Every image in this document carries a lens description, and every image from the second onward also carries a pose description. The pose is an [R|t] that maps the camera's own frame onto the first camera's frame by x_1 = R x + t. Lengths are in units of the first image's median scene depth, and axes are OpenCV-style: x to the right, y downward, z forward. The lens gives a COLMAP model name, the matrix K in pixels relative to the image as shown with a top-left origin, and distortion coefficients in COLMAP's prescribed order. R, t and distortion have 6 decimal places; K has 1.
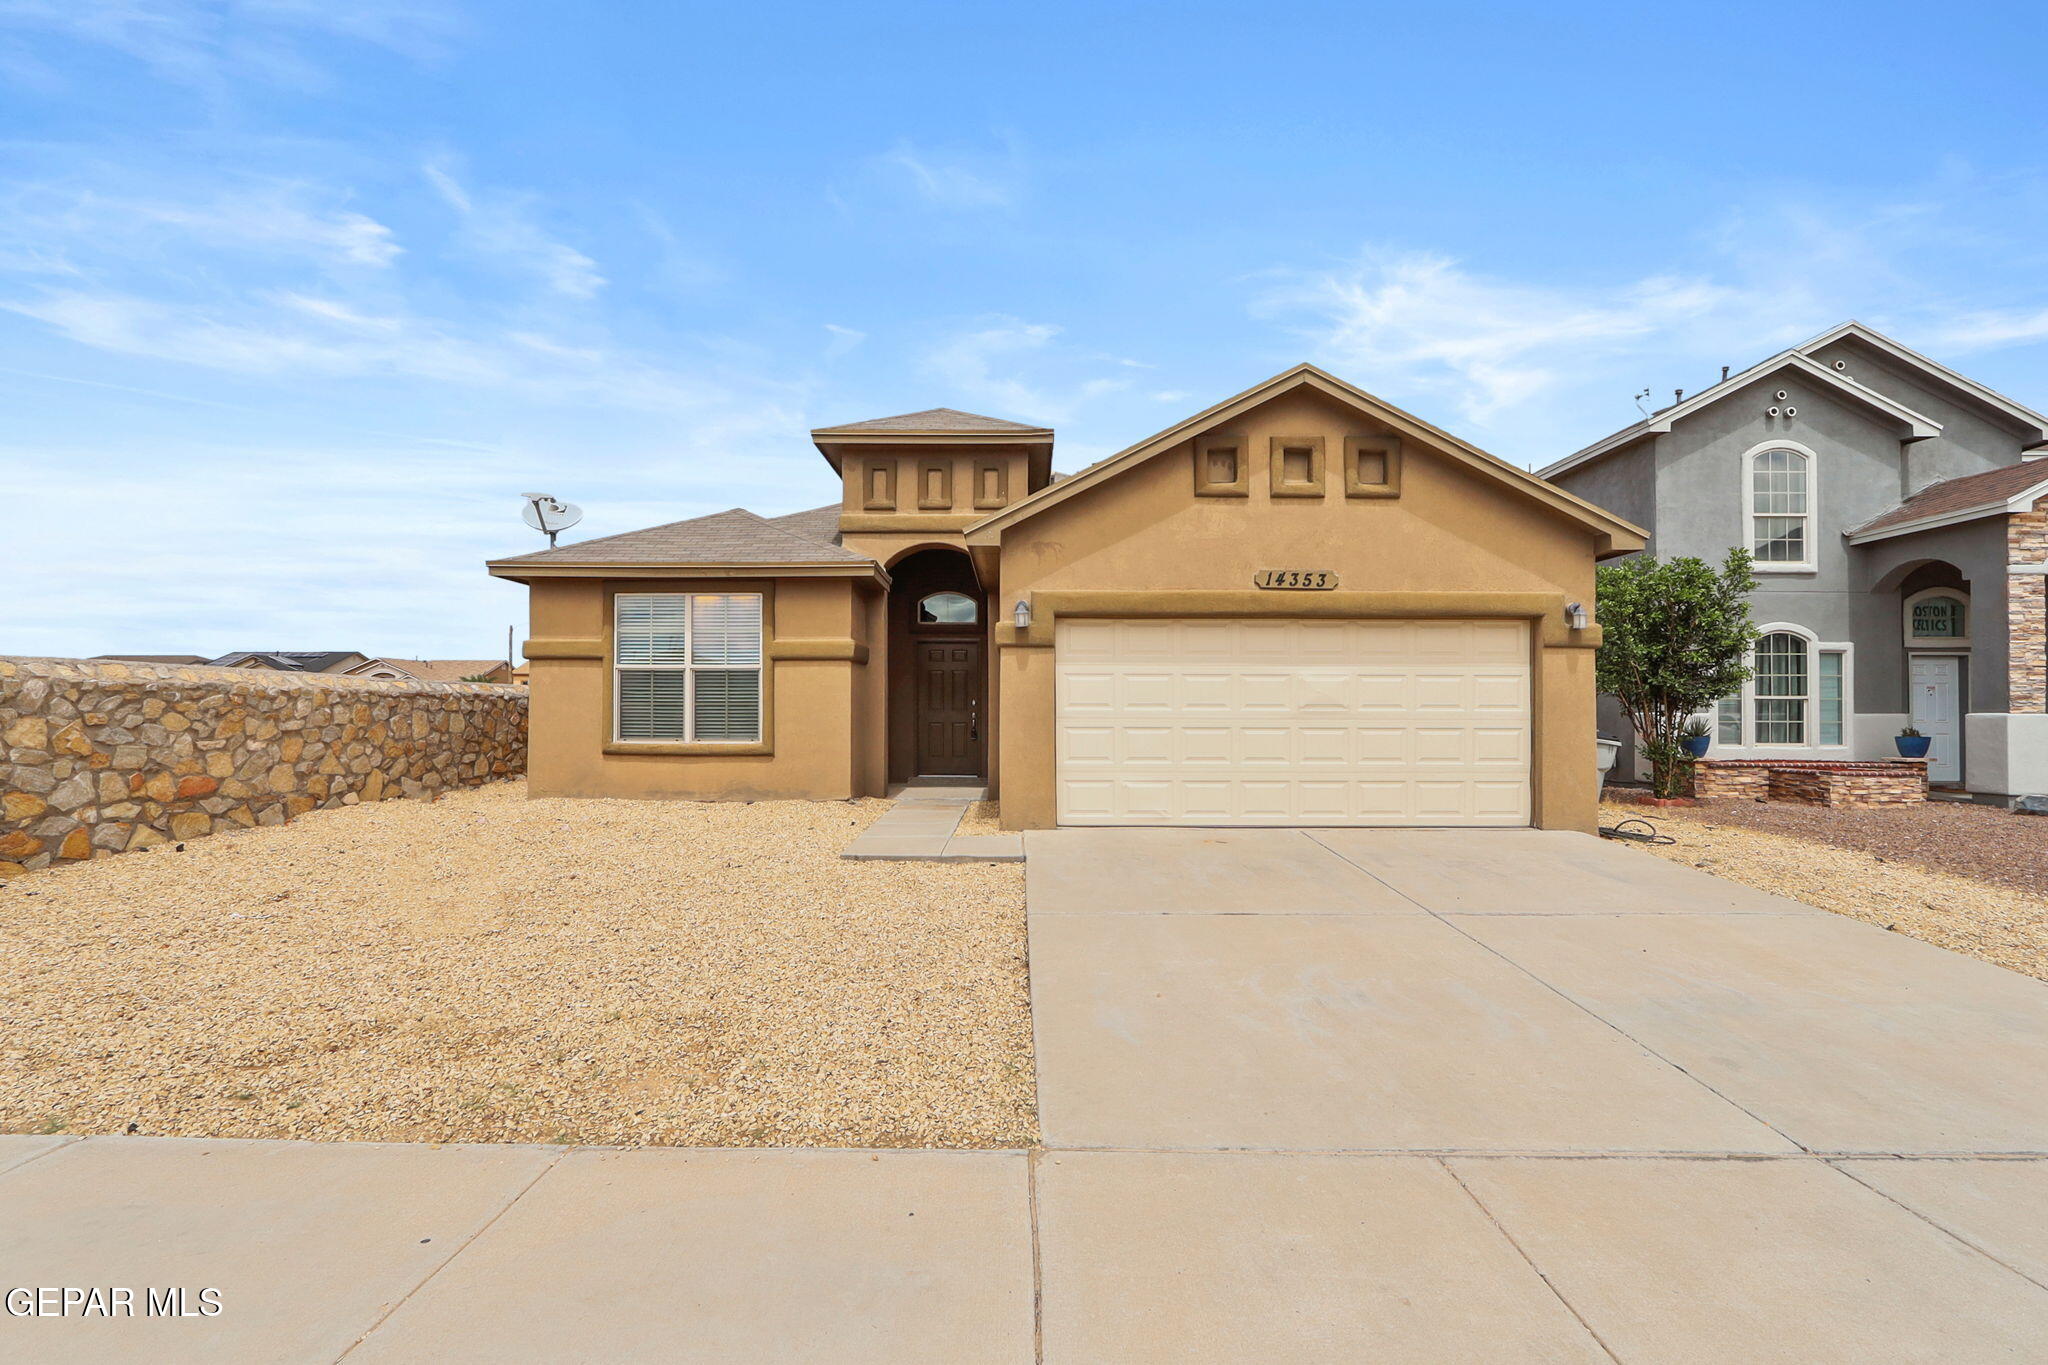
lens RADIAL K [[947.6, 0, 1018.6], [0, 947.6, 674.8], [0, 0, 1]] dist [-0.013416, -0.000063]
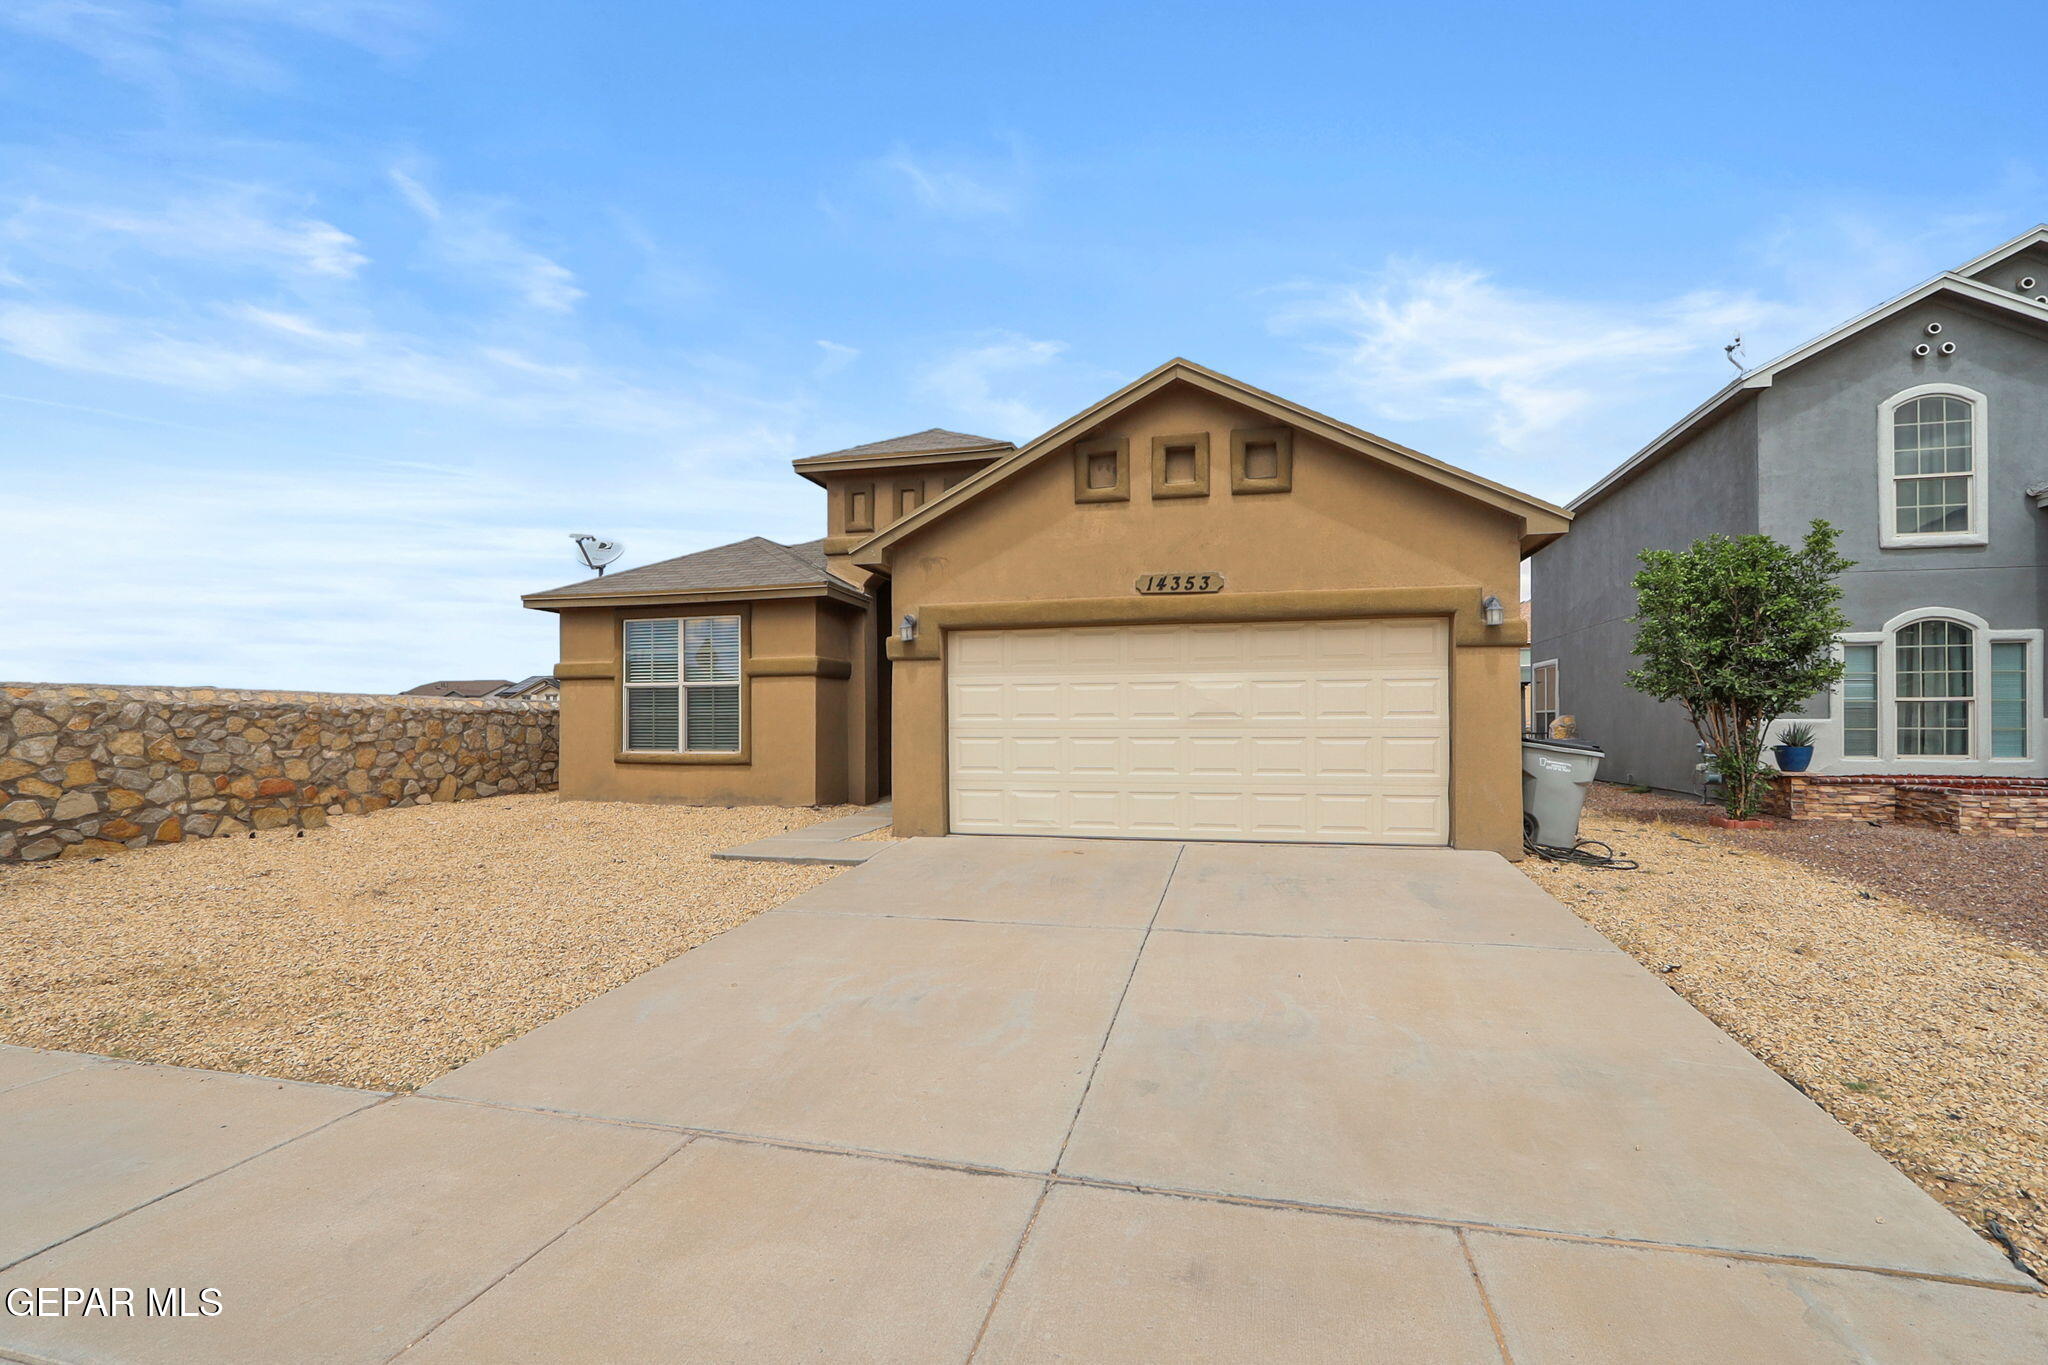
lens RADIAL K [[955.8, 0, 1019.4], [0, 955.8, 691.6], [0, 0, 1]] dist [-0.015463, 0.001010]
pose [[0.970126, -0.014714, -0.242154, 0.305416], [0.015860, 0.999870, 0.002785, 0.003568], [0.242081, -0.006542, 0.970234, 0.013830]]
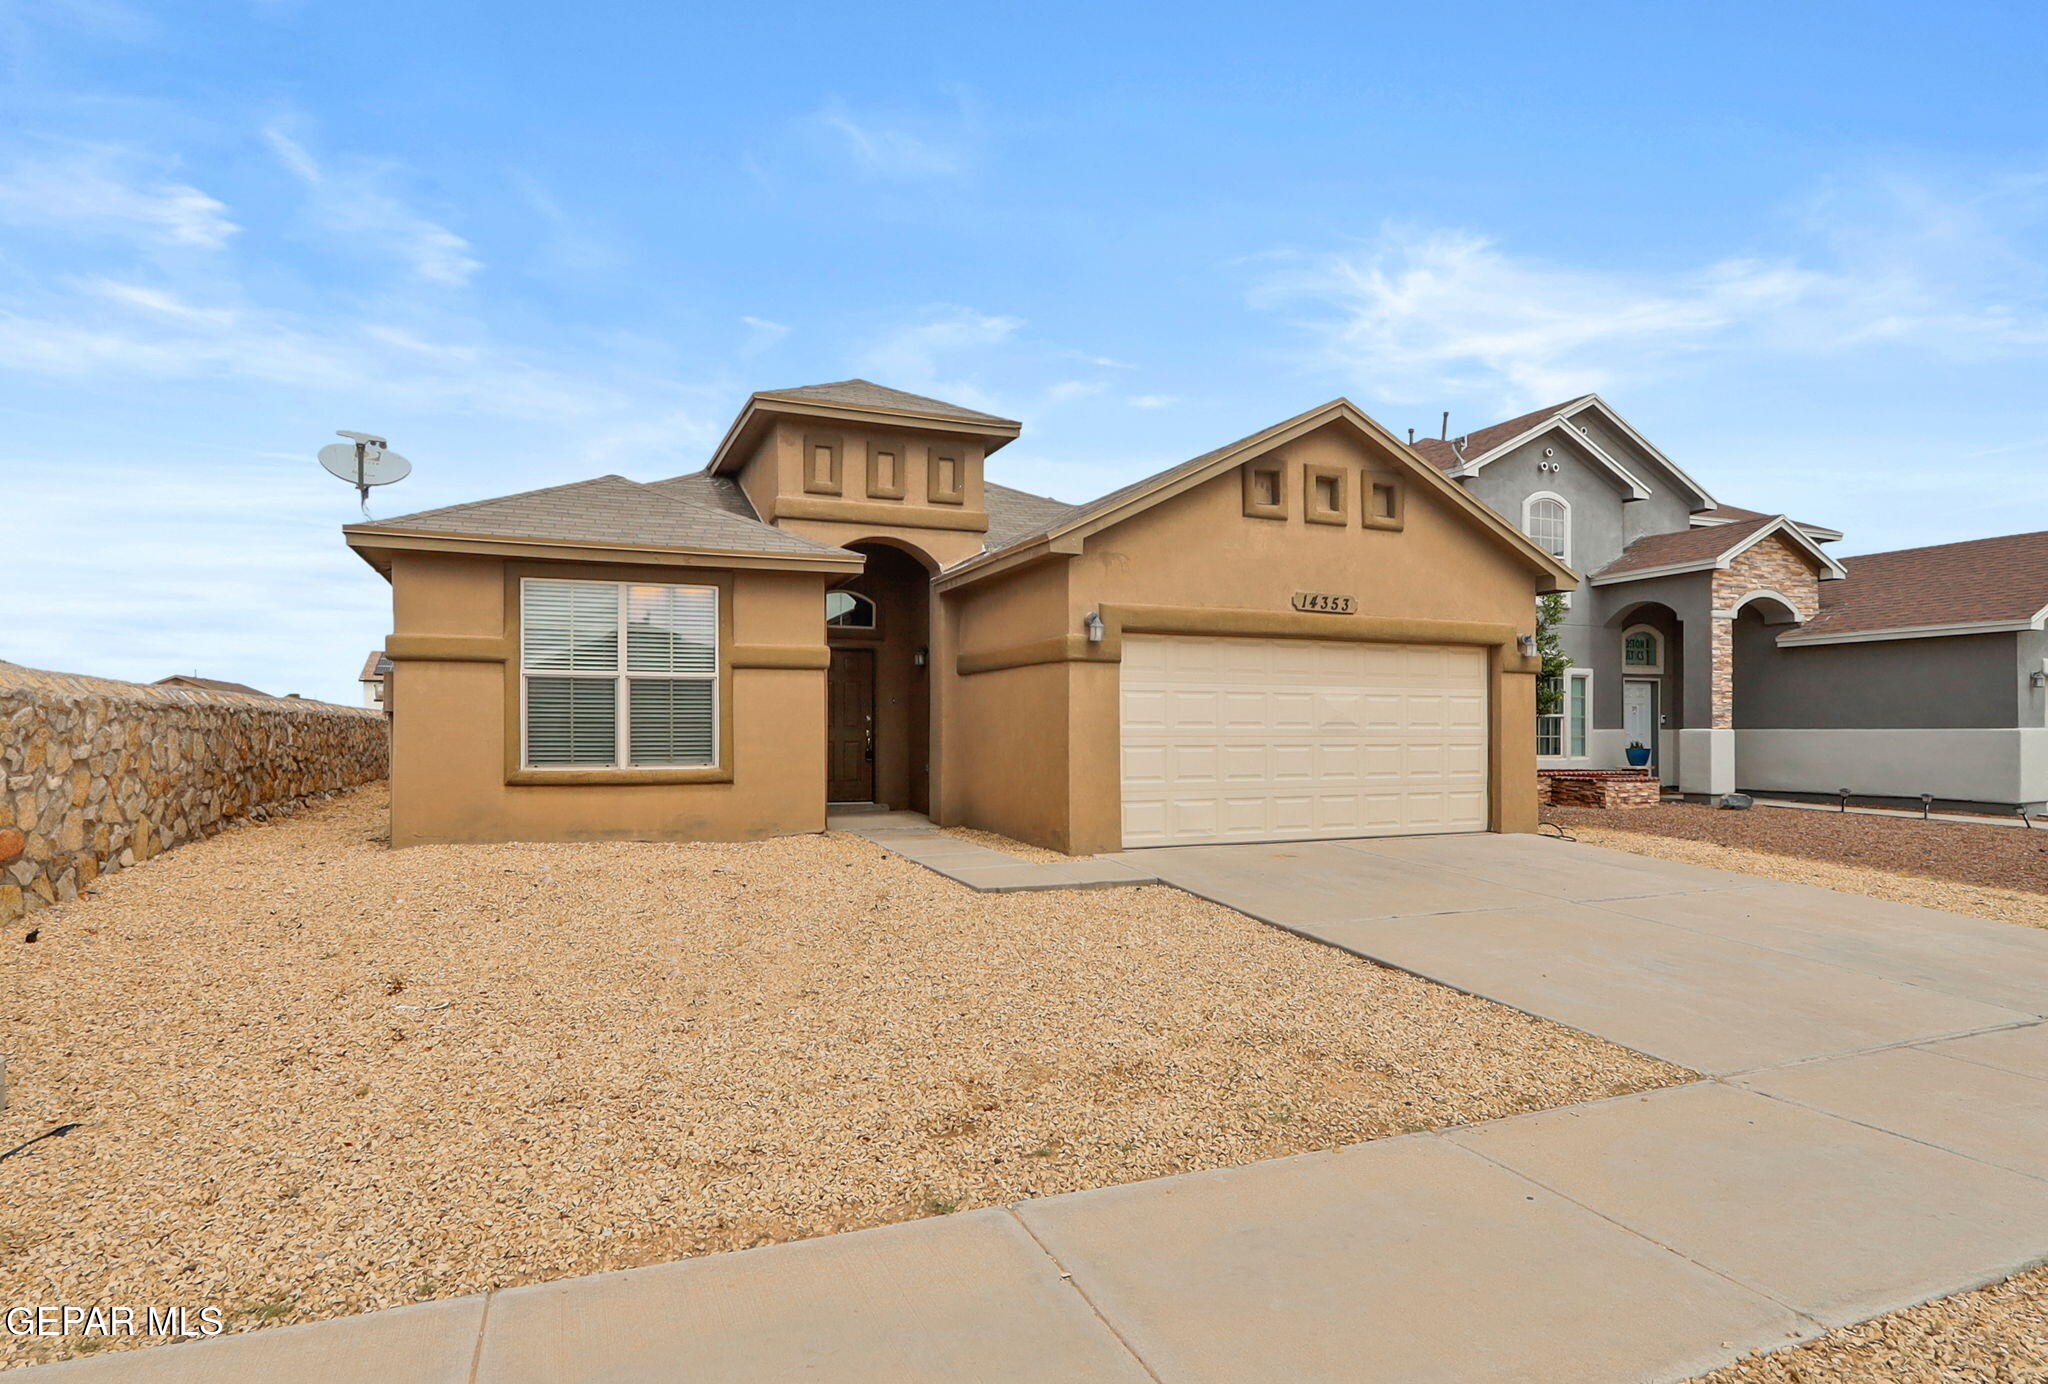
lens RADIAL K [[1117.5, 0, 1019.1], [0, 1117.5, 691.1], [0, 0, 1]] dist [-0.012140, 0.000646]
pose [[0.918594, 0.011721, 0.395028, -0.415581], [-0.014953, 0.999875, 0.005103, -0.003795], [-0.394919, -0.010594, 0.918655, -0.000077]]
